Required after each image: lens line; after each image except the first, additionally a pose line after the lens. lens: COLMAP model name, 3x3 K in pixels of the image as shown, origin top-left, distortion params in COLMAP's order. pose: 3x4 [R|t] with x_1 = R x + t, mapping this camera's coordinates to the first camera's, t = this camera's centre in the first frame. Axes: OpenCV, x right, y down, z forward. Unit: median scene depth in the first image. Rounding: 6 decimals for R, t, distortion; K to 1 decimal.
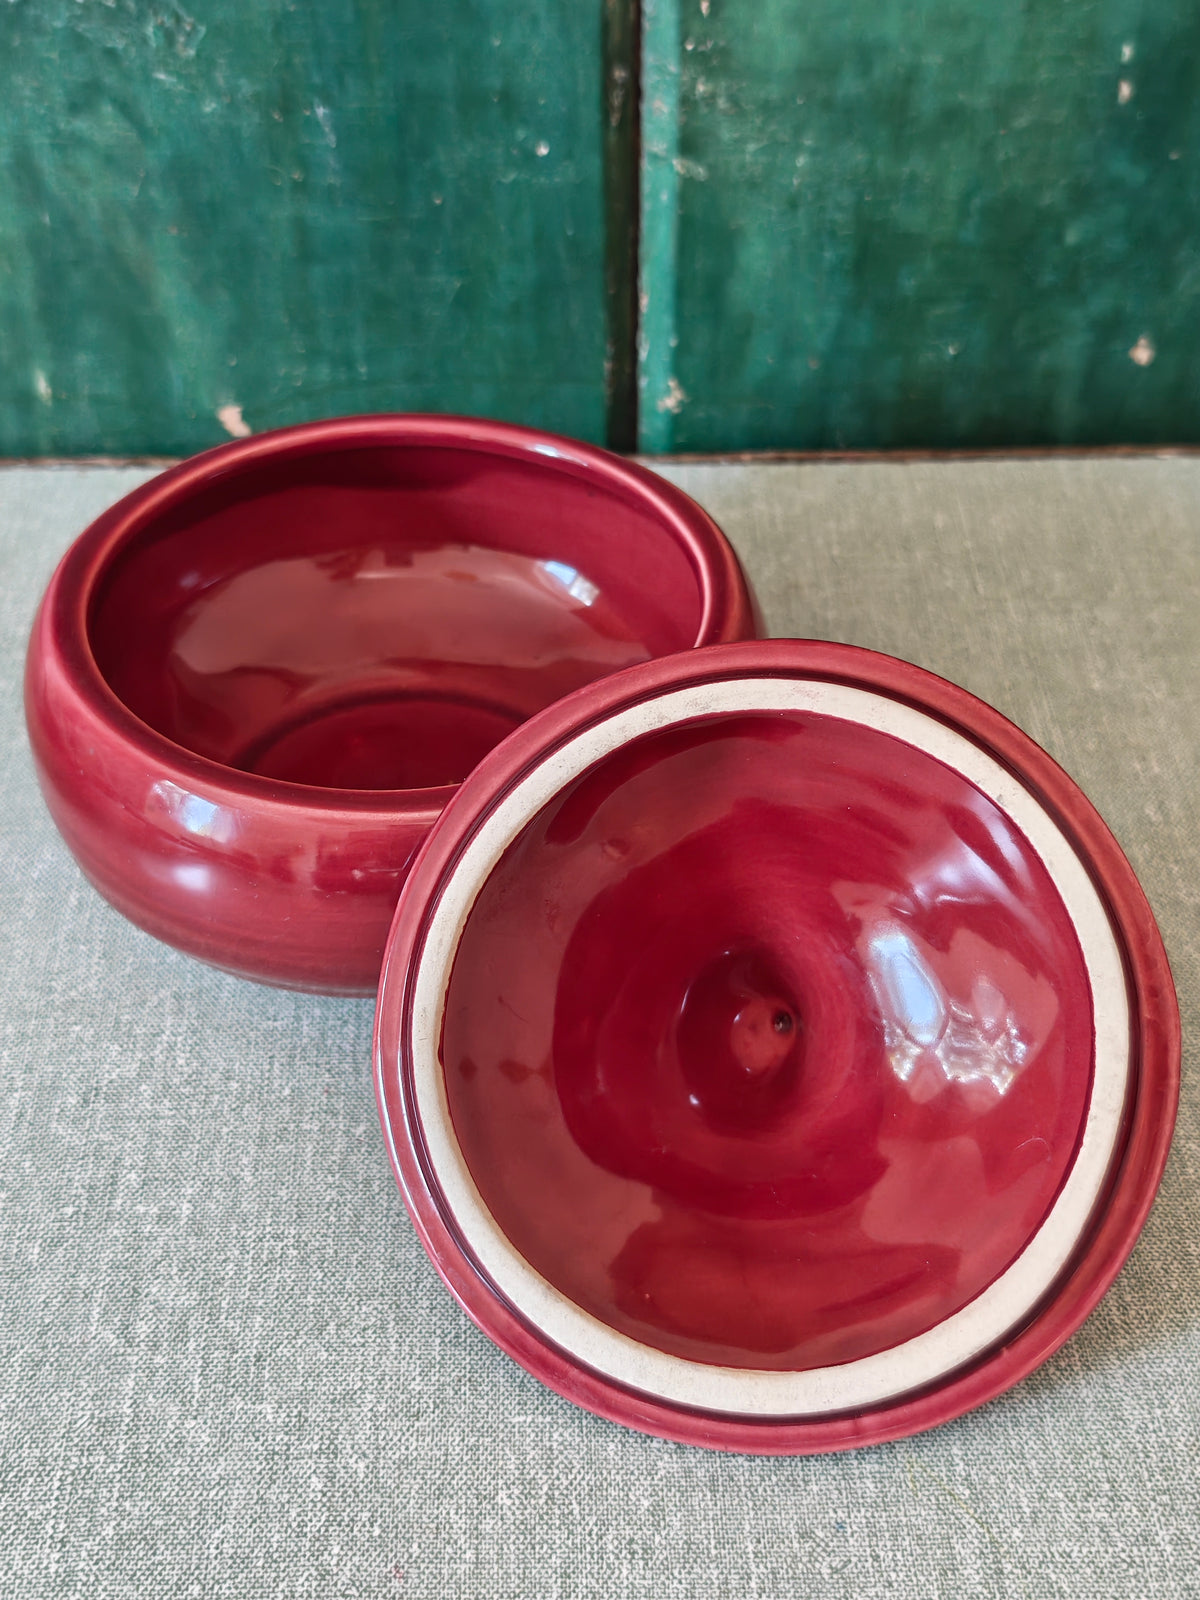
lens RADIAL K [[2333.2, 0, 629.7], [0, 2333.2, 803.4], [0, 0, 1]] dist [0.137620, -0.619170]
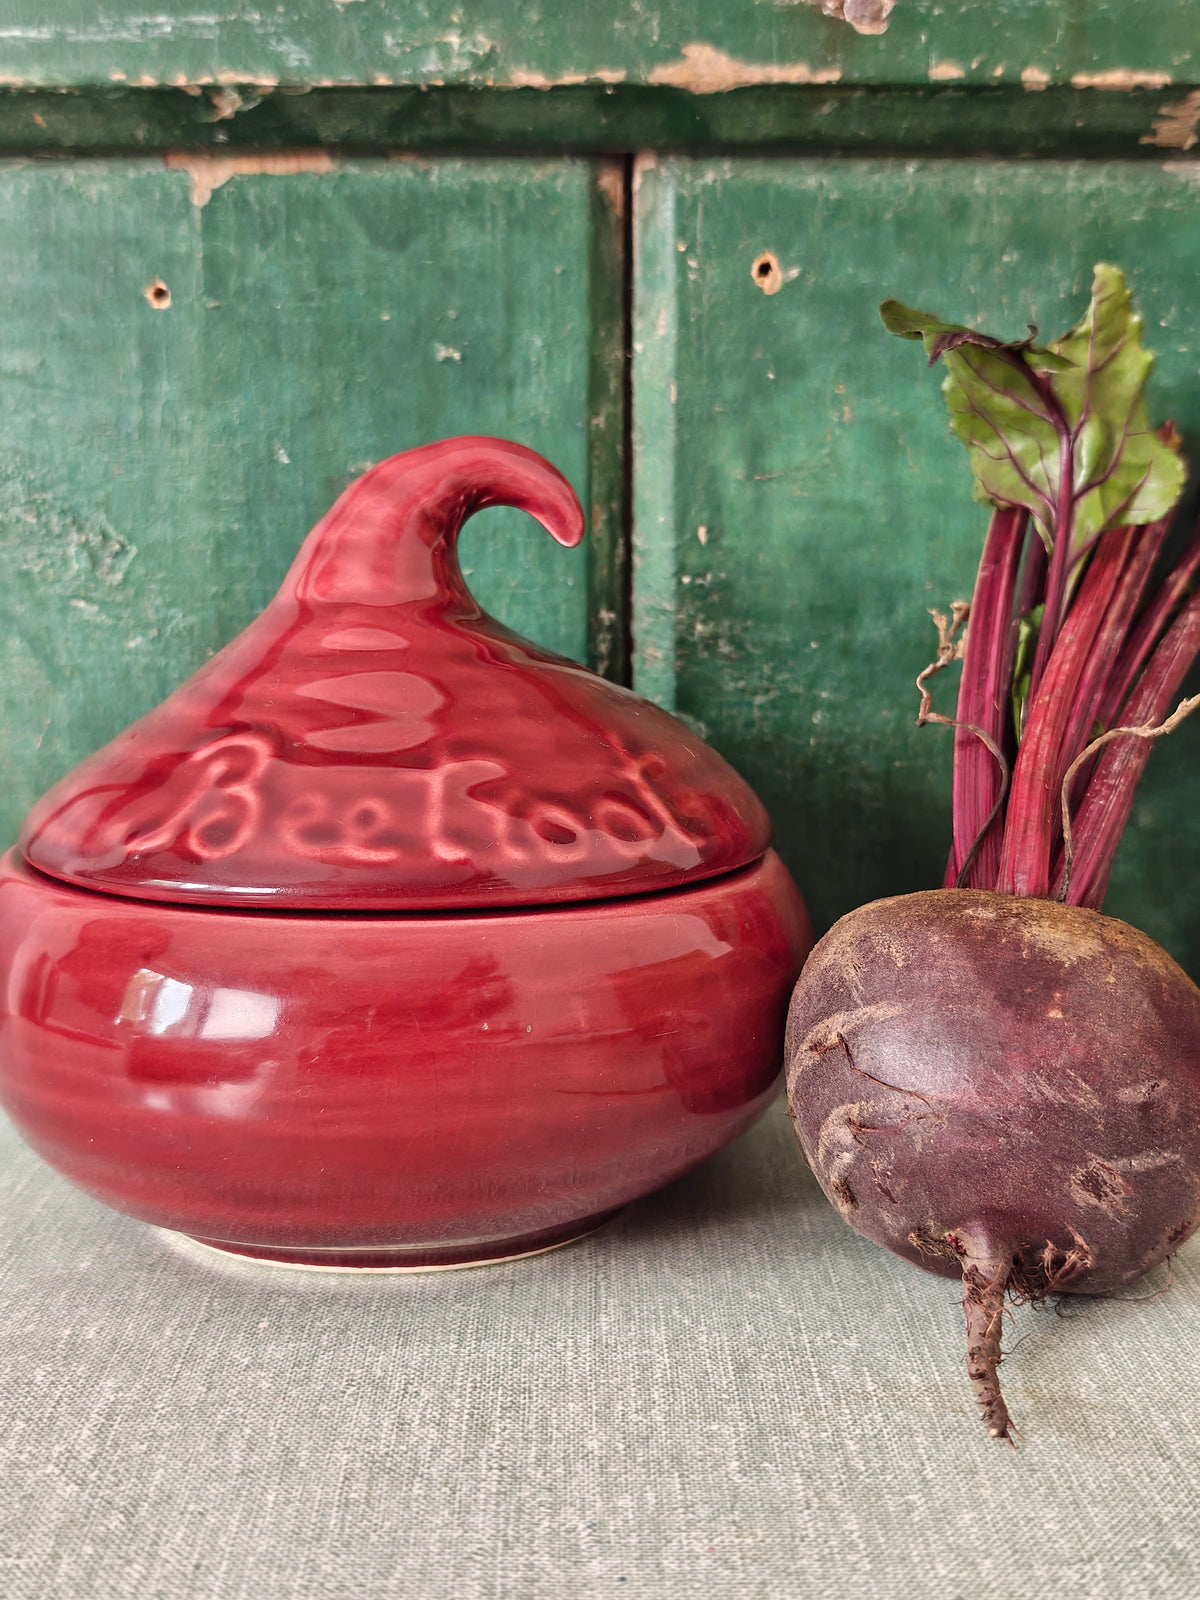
lens RADIAL K [[2314.8, 0, 622.5], [0, 2314.8, 795.0], [0, 0, 1]] dist [0.154723, -0.811615]
pose [[0.999872, 0.003014, -0.015701, 0.019098], [-0.010826, 0.850306, -0.526177, 0.251126], [0.011764, 0.526279, 0.850230, 0.376775]]
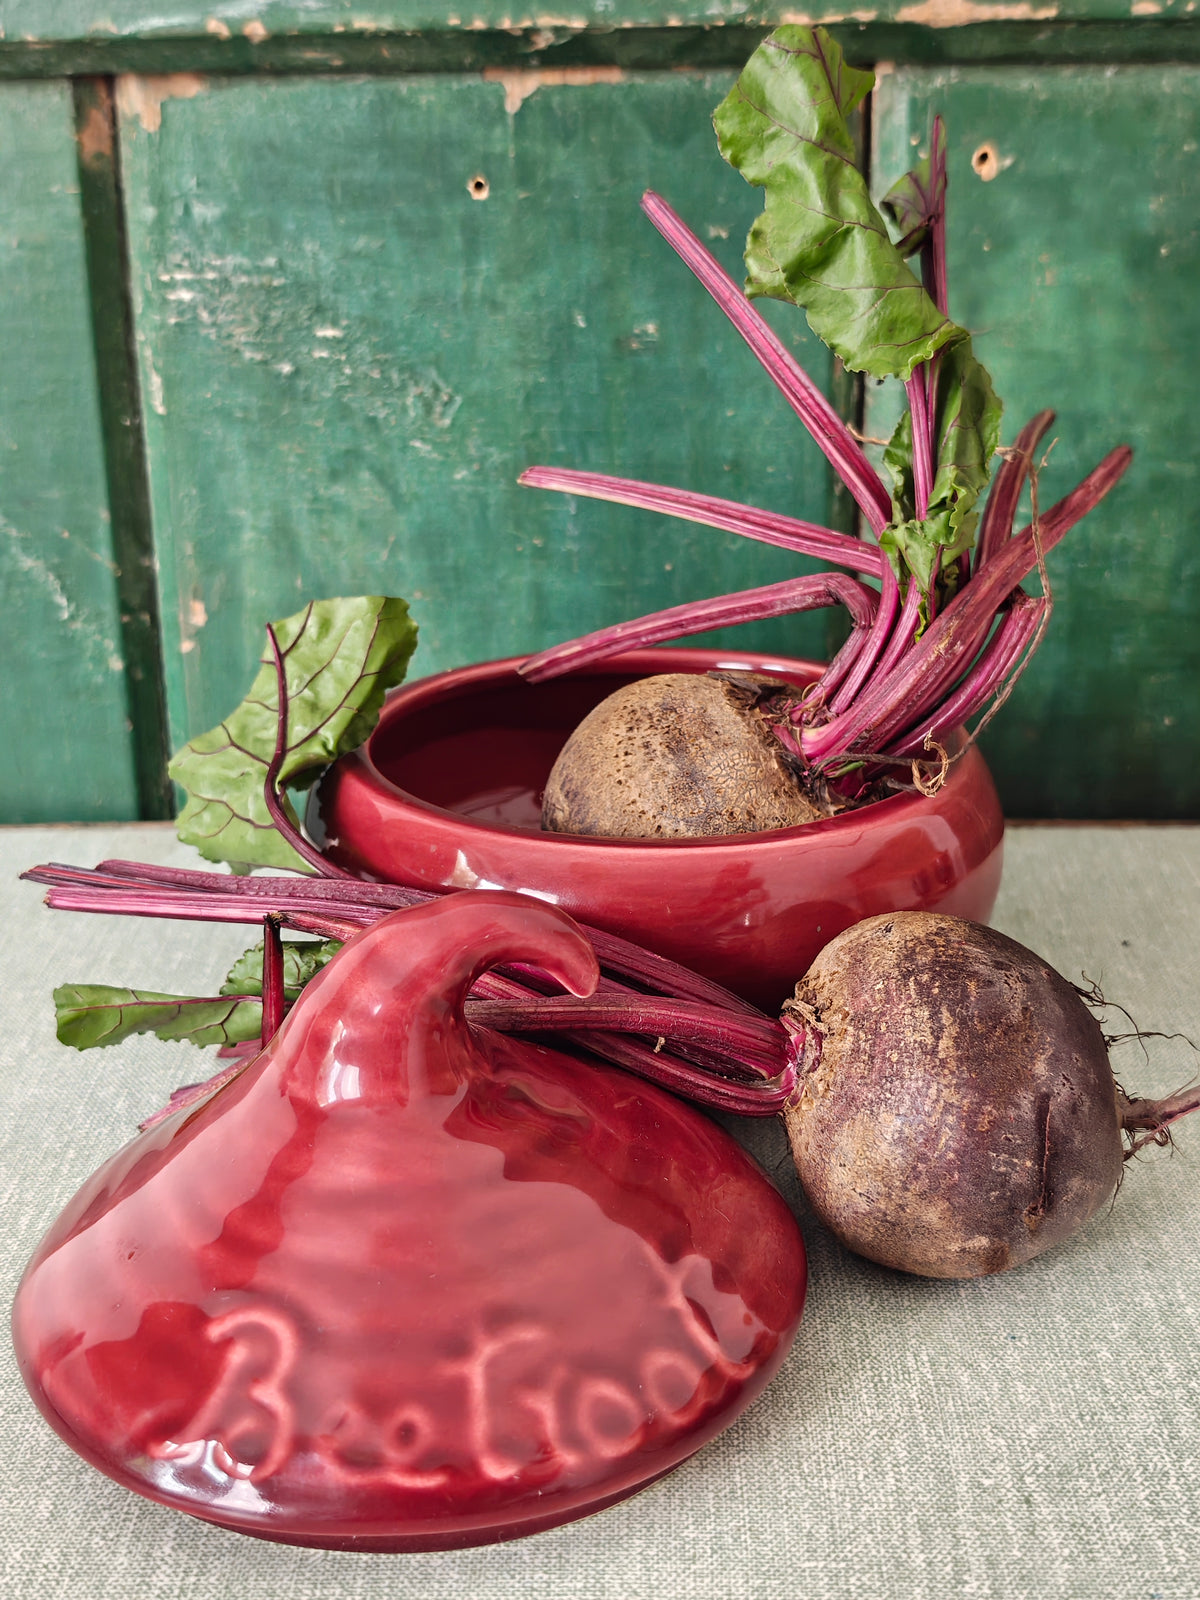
lens RADIAL K [[2333.2, 0, 629.7], [0, 2333.2, 803.4], [0, 0, 1]] dist [0.137620, -0.619170]
pose [[0.998965, 0.004193, -0.045290, -0.065621], [-0.019319, 0.940576, -0.339033, 0.255228], [0.041178, 0.339557, 0.939684, 0.065374]]
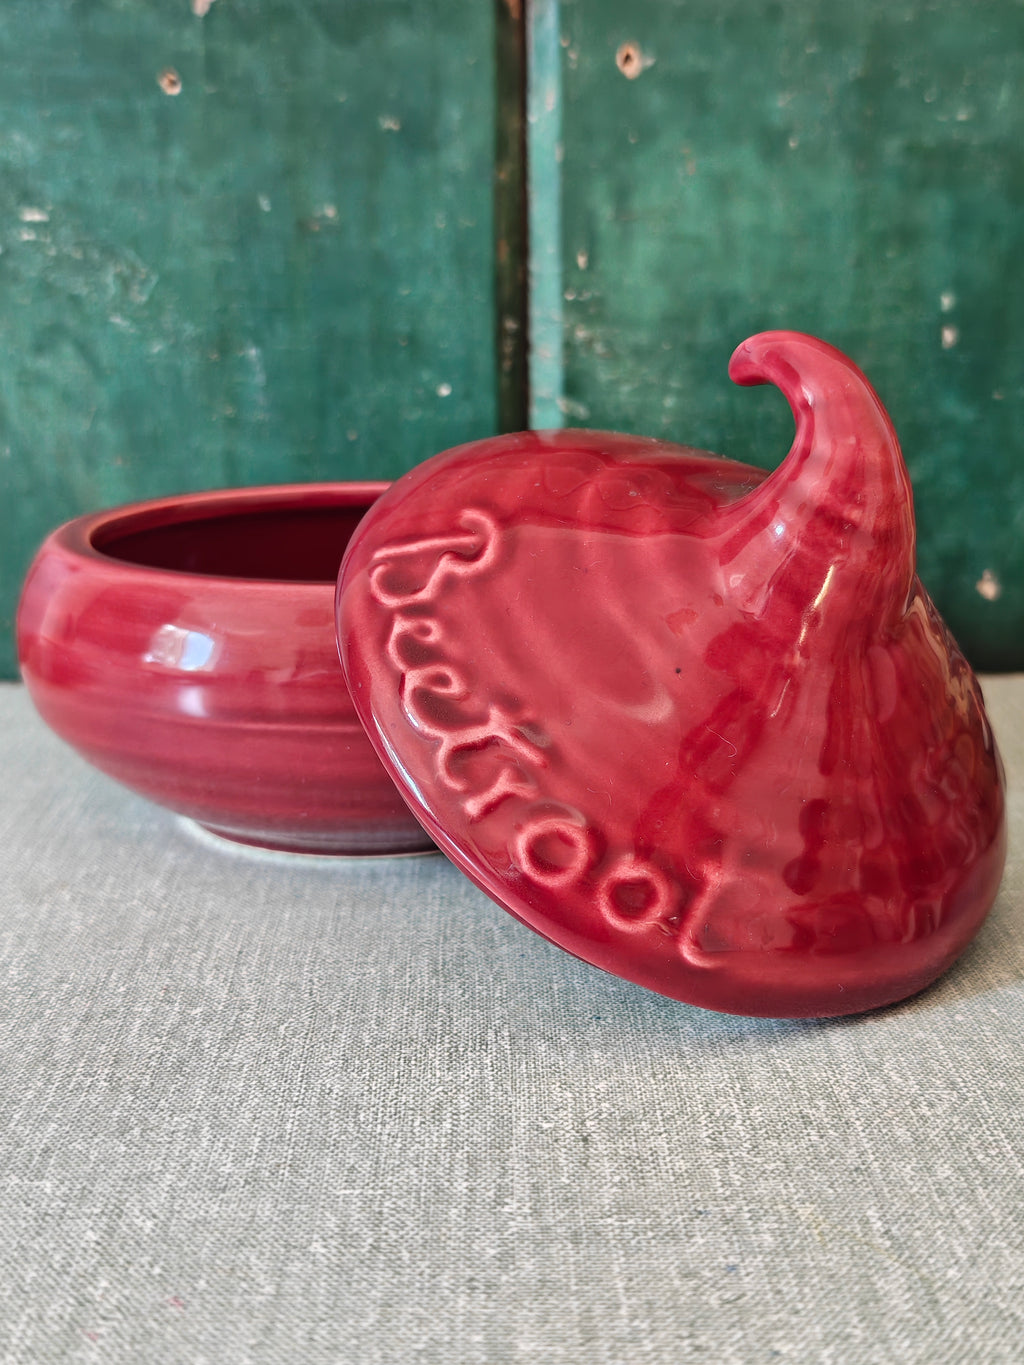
lens RADIAL K [[1974.8, 0, 531.2], [0, 1974.8, 678.2], [0, 0, 1]] dist [0.154723, -0.811615]
pose [[0.999820, -0.005432, -0.018154, 0.028583], [-0.003334, 0.892664, -0.450710, 0.362659], [0.018654, 0.450690, 0.892486, 0.250995]]
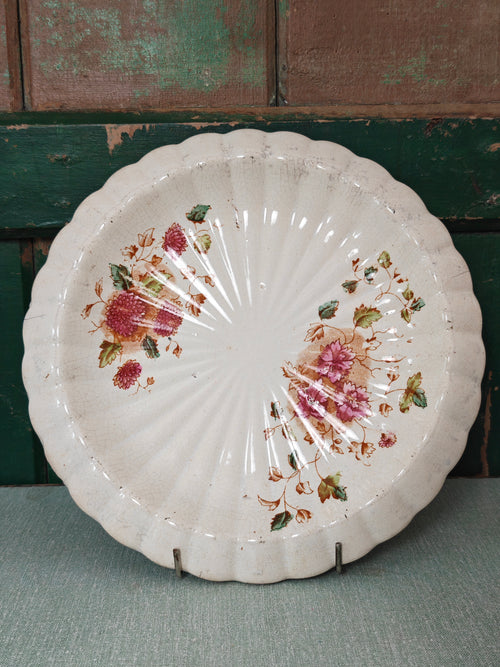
lens RADIAL K [[986.7, 0, 259.0], [0, 986.7, 334.7], [0, 0, 1]] dist [-0.020522, 0.002468]
pose [[0.999876, -0.013994, -0.007240, -0.020184], [0.009008, 0.884716, -0.466043, 0.366005], [0.012927, 0.465919, 0.884733, -0.249046]]
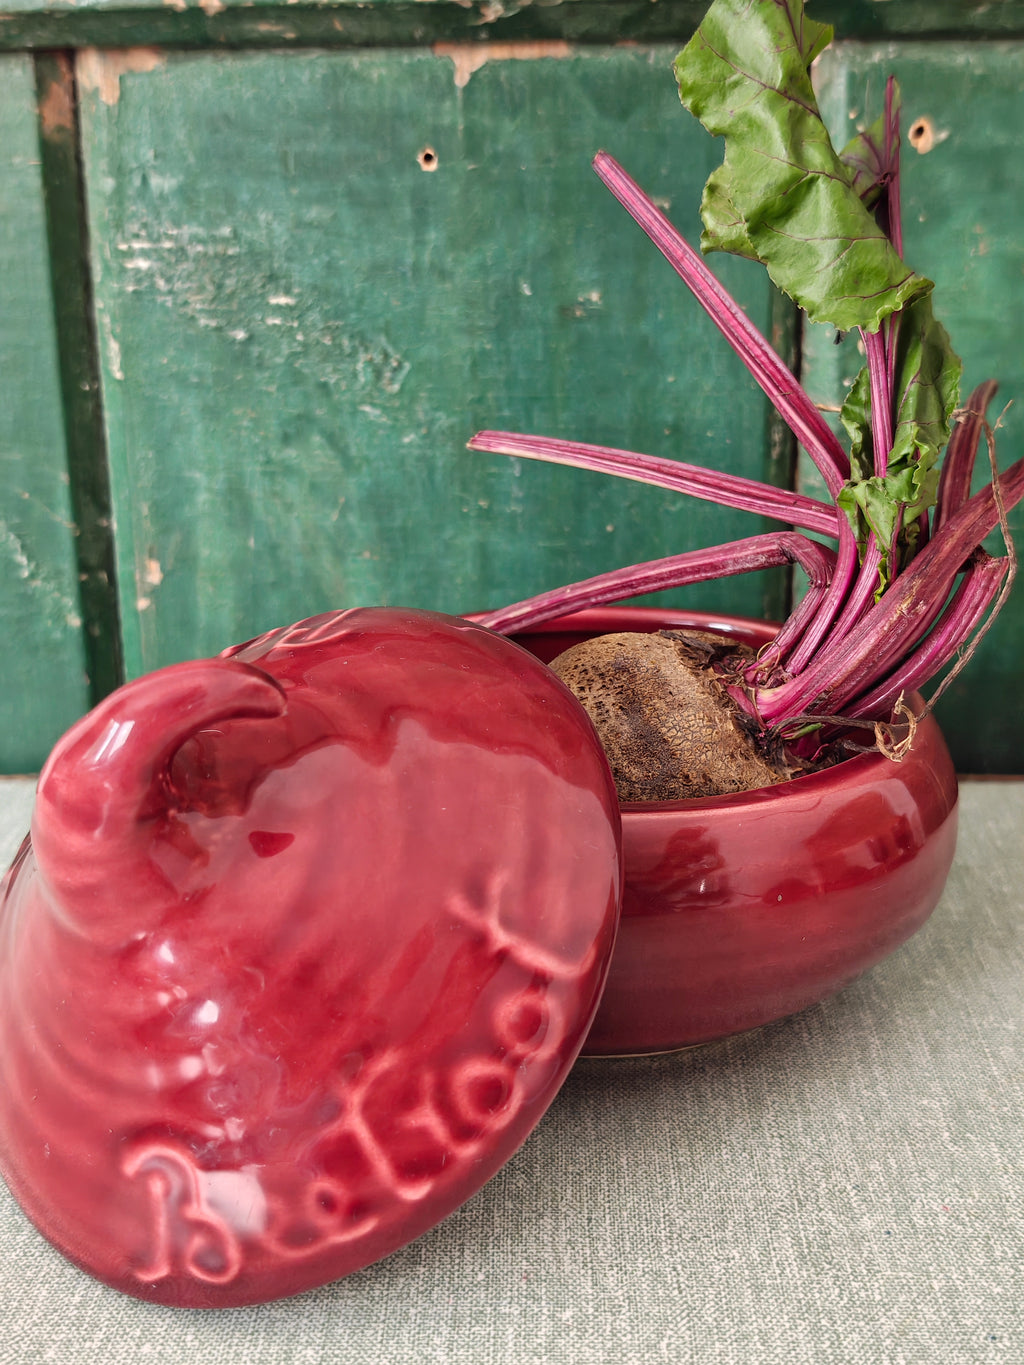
lens RADIAL K [[1990.5, 0, 537.3], [0, 1990.5, 685.4], [0, 0, 1]] dist [0.137620, -0.619170]
pose [[0.998754, 0.006171, -0.049531, -0.088630], [-0.023795, 0.931172, -0.363803, 0.188685], [0.043877, 0.364528, 0.930158, 0.216540]]
